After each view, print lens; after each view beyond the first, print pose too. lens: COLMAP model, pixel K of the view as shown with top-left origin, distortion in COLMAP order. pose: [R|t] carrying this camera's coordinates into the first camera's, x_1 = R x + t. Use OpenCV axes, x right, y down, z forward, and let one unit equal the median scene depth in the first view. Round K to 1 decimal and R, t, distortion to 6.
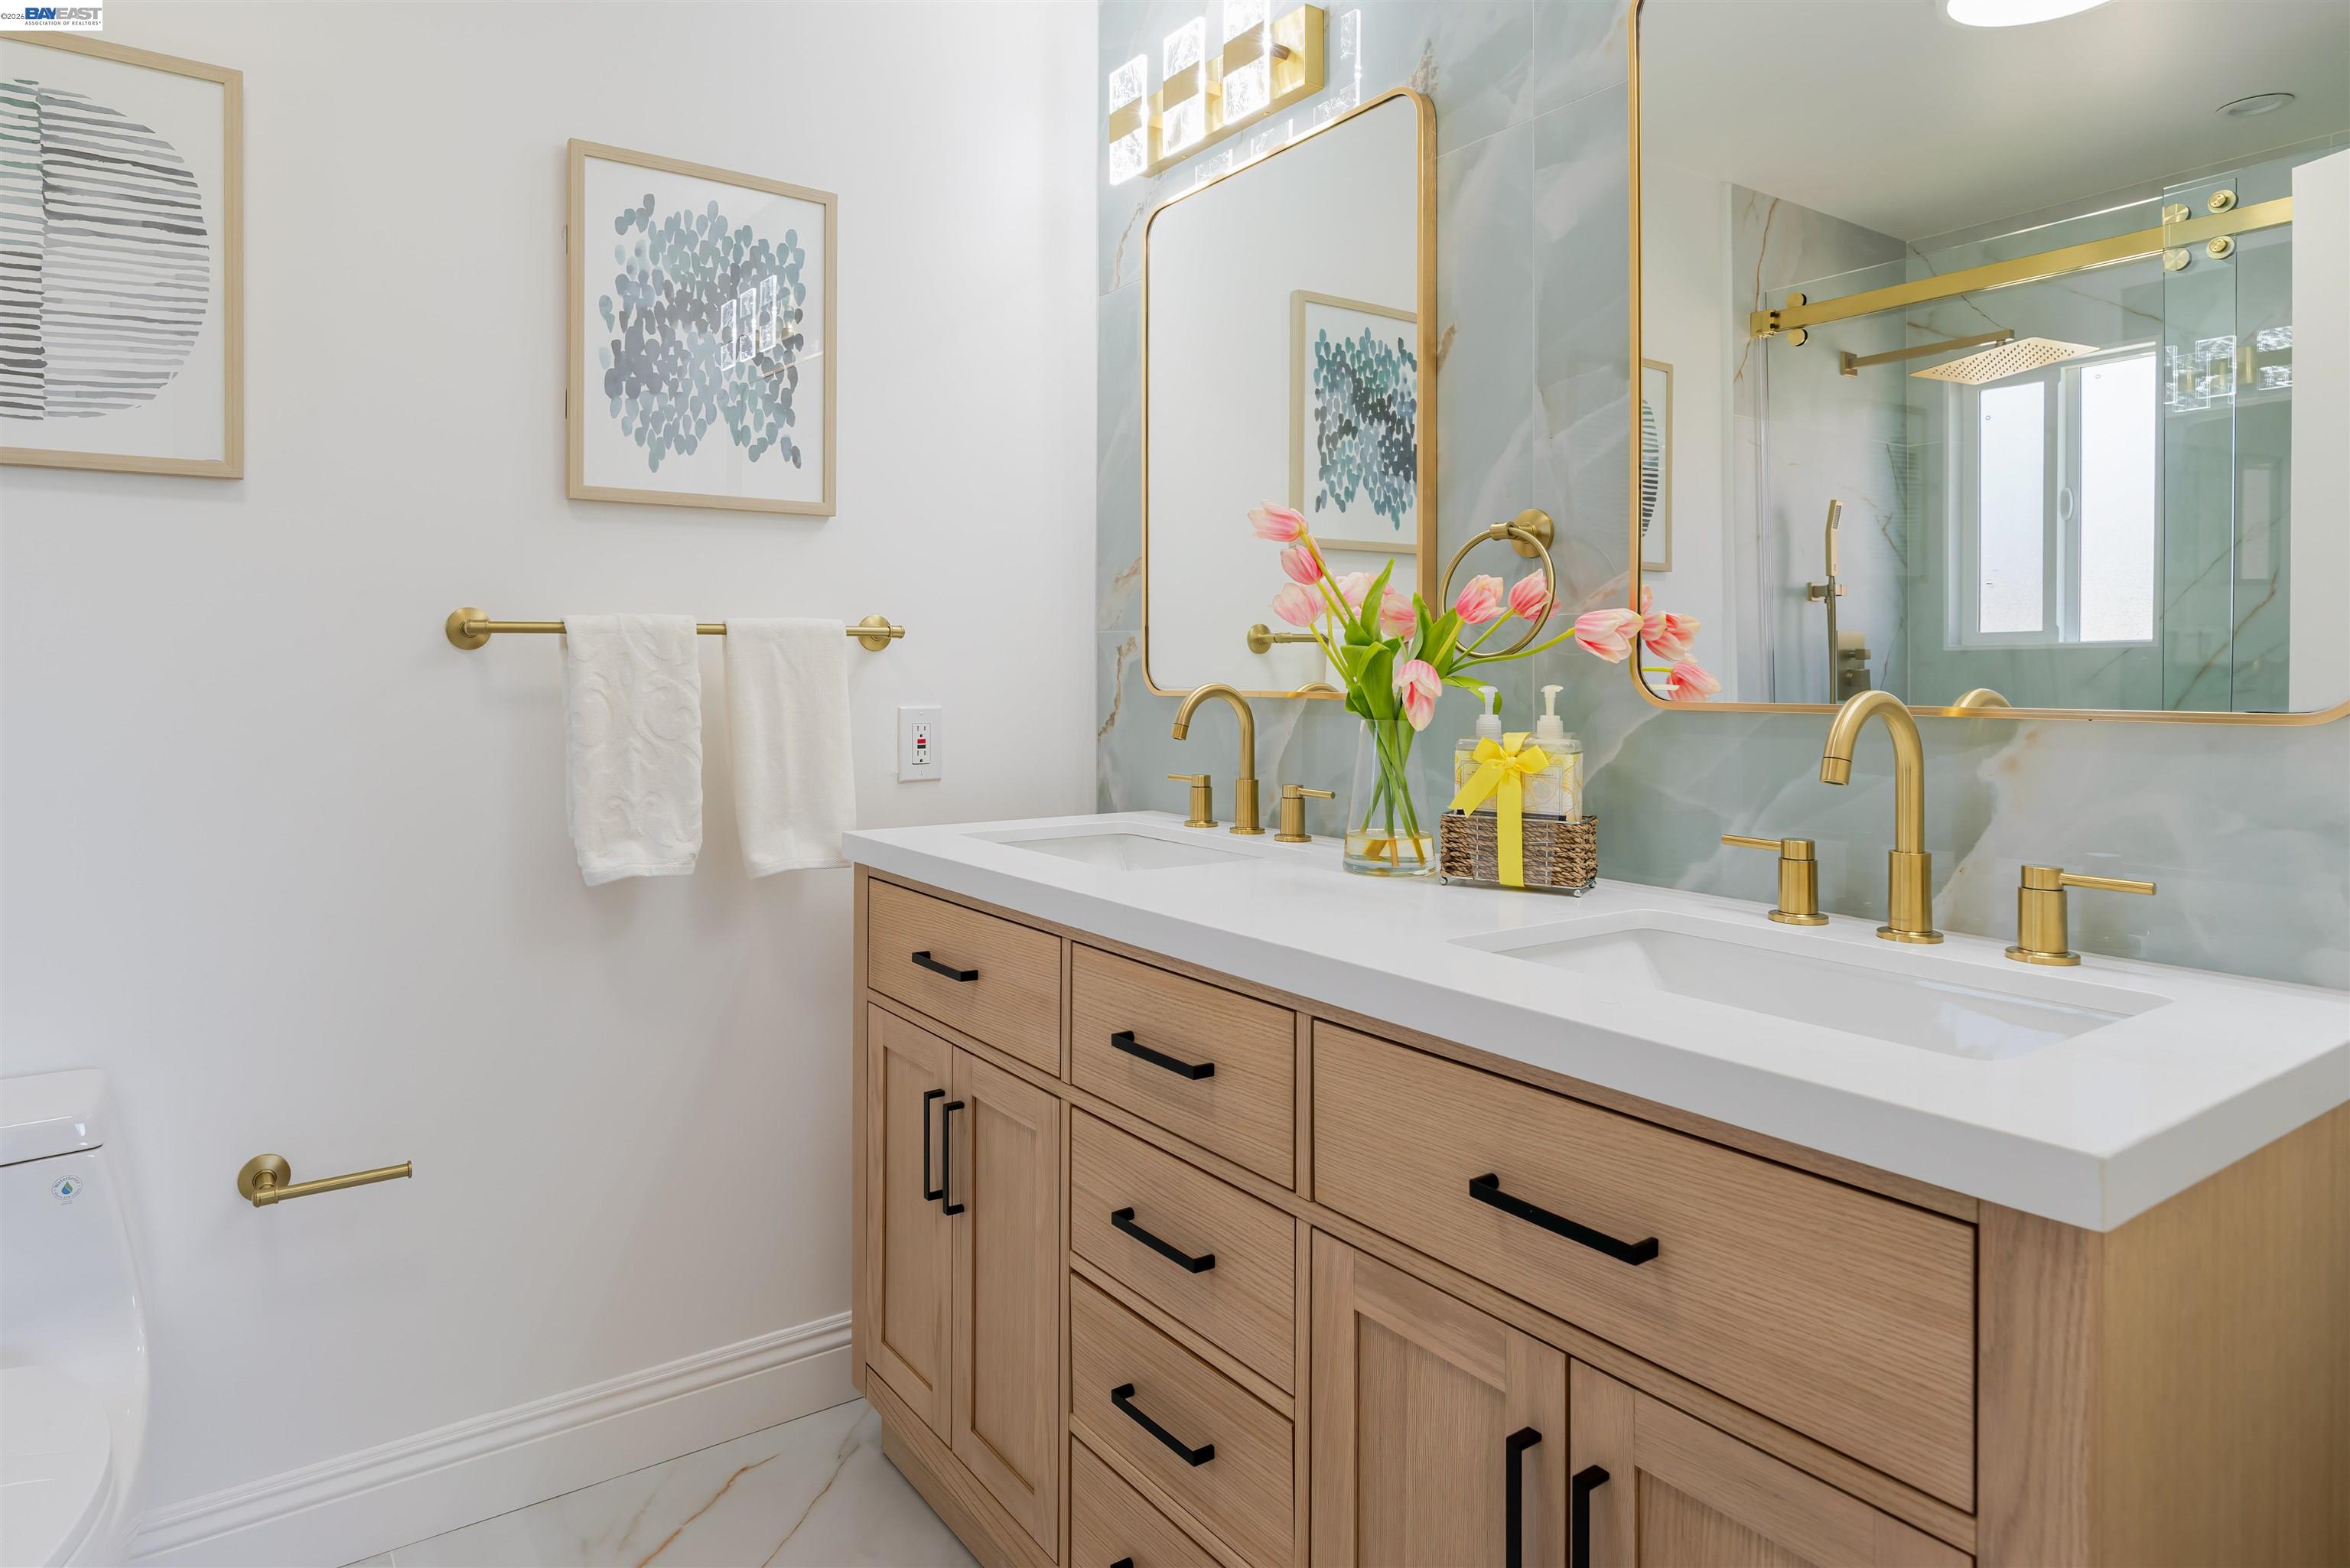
lens RADIAL K [[1340.1, 0, 1063.1], [0, 1340.1, 648.9], [0, 0, 1]] dist [-0.003443, 0.004356]
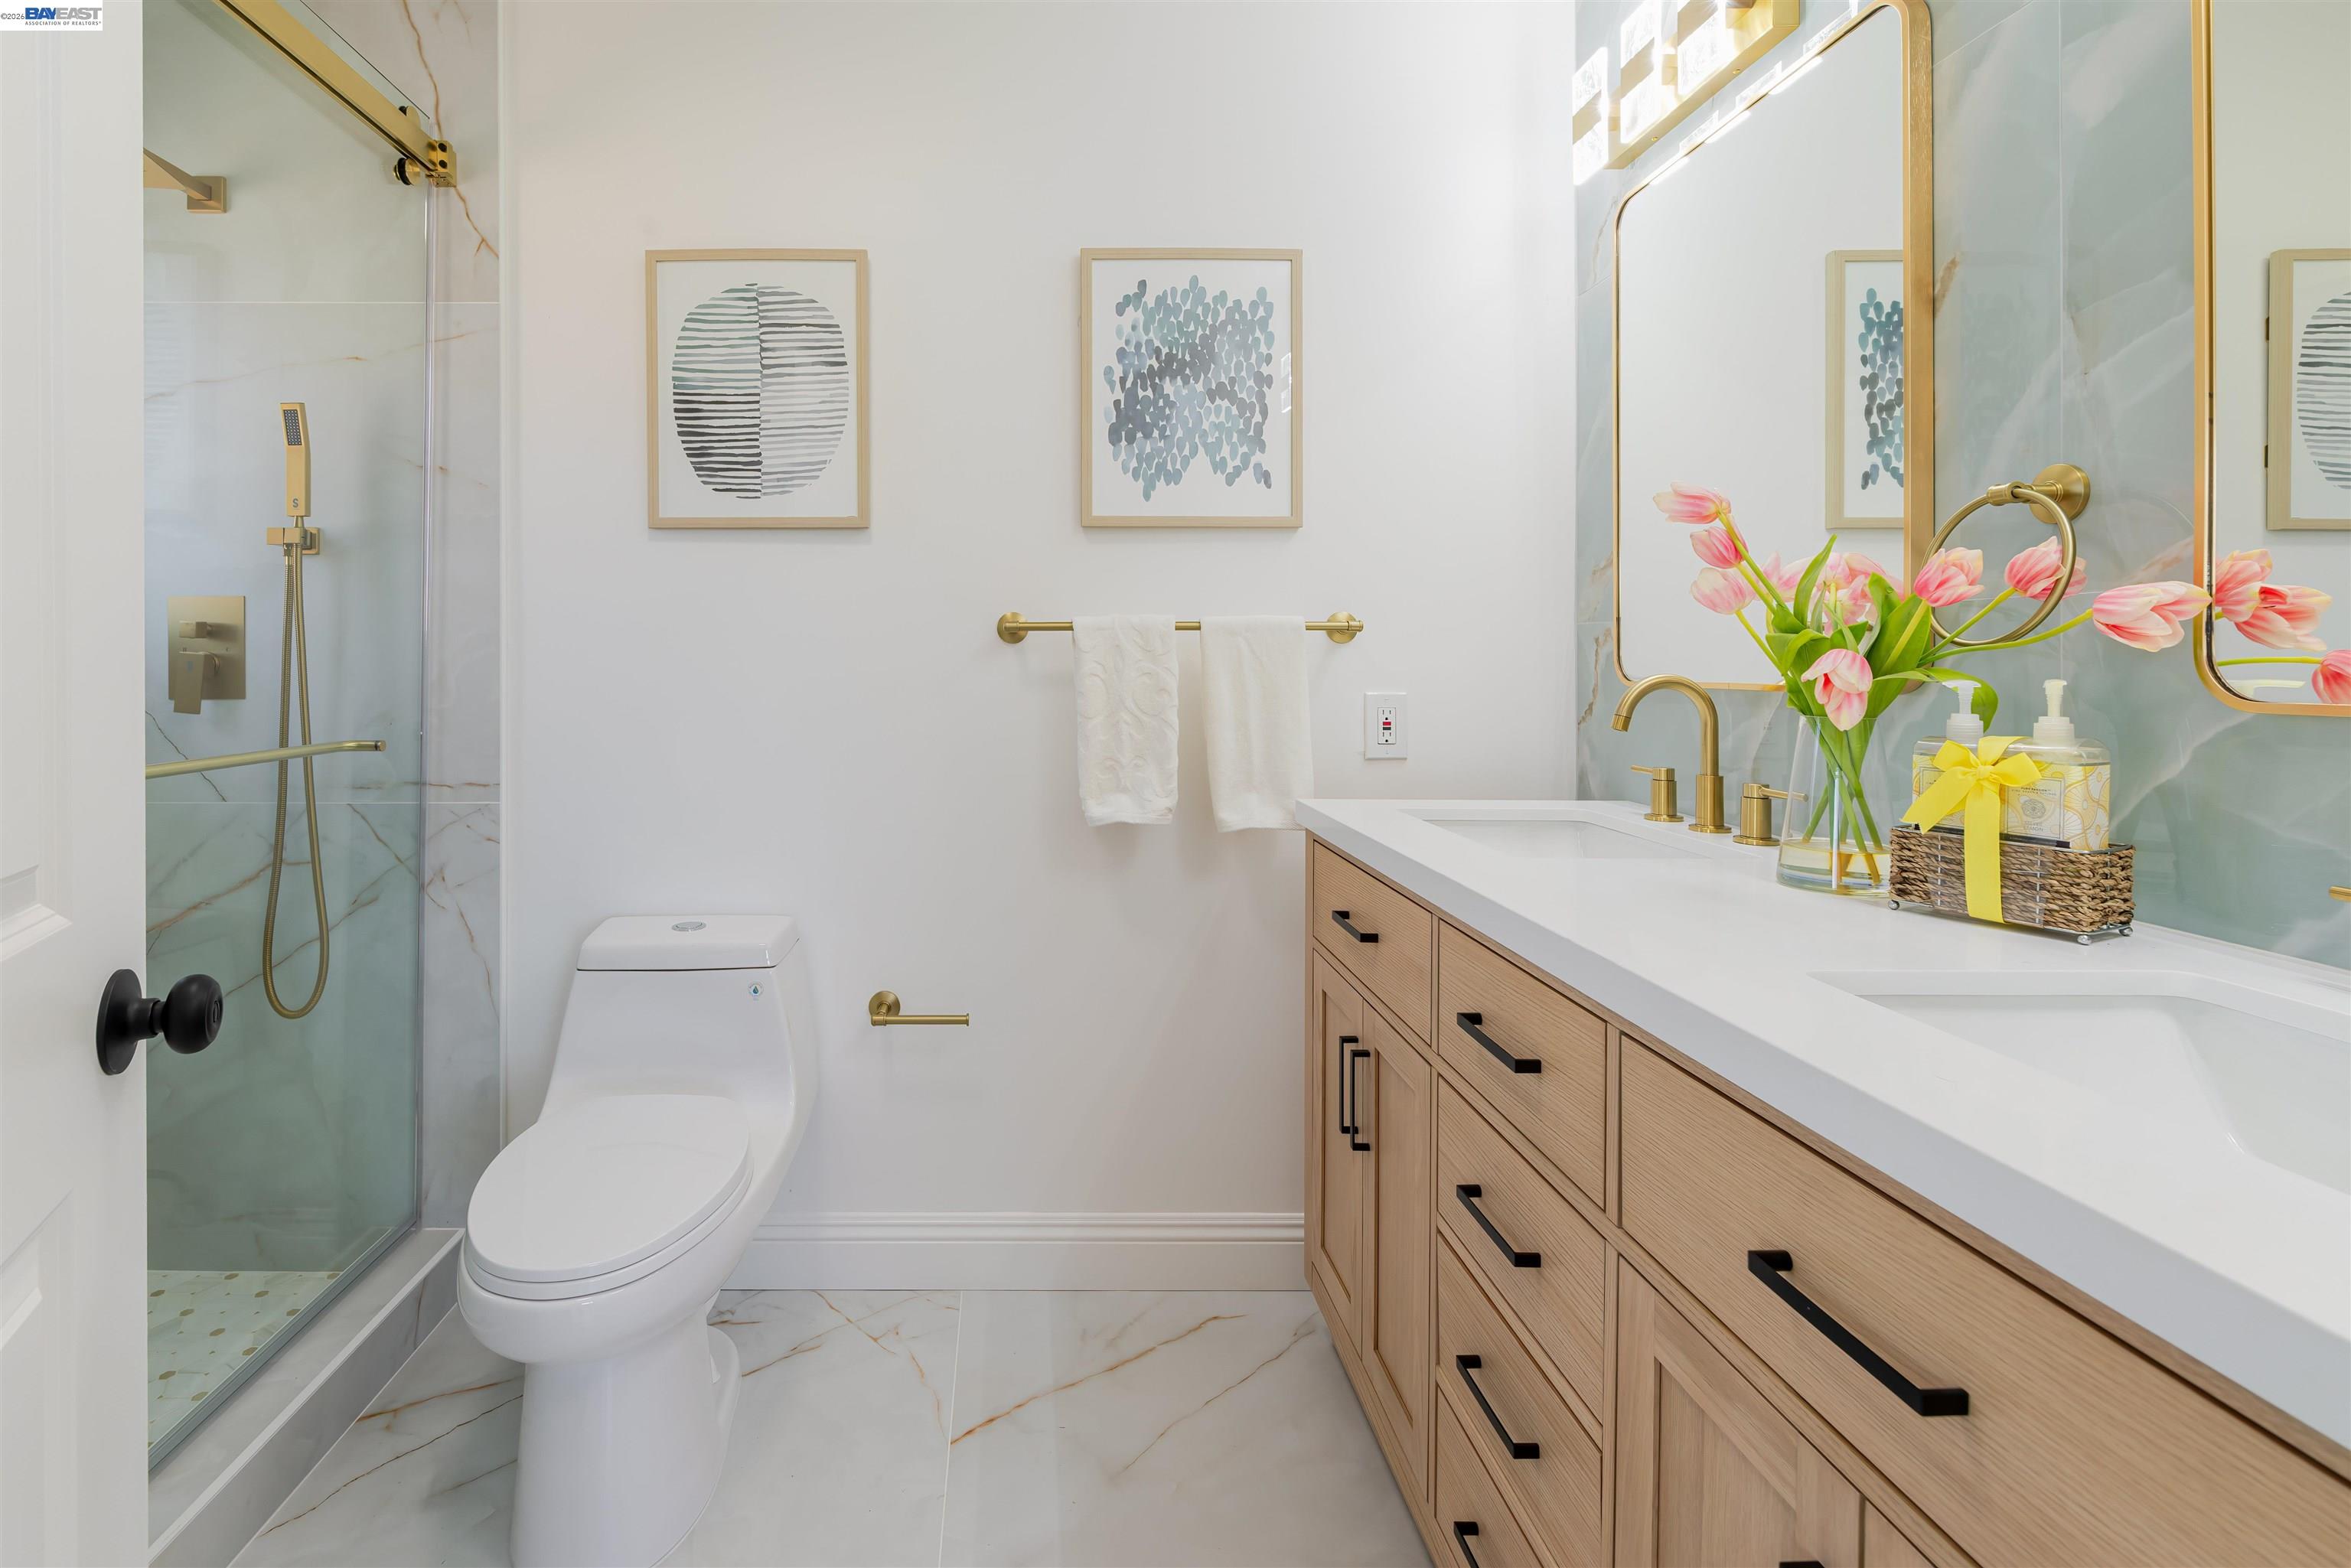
lens RADIAL K [[1085.7, 0, 1006.4], [0, 1085.7, 651.9], [0, 0, 1]] dist [-0.005221, -0.002771]
pose [[0.833955, -0.001700, -0.551830, 0.154107], [0.005522, 0.999971, 0.005263, 0.002916], [0.551805, -0.007436, 0.833940, 0.085315]]
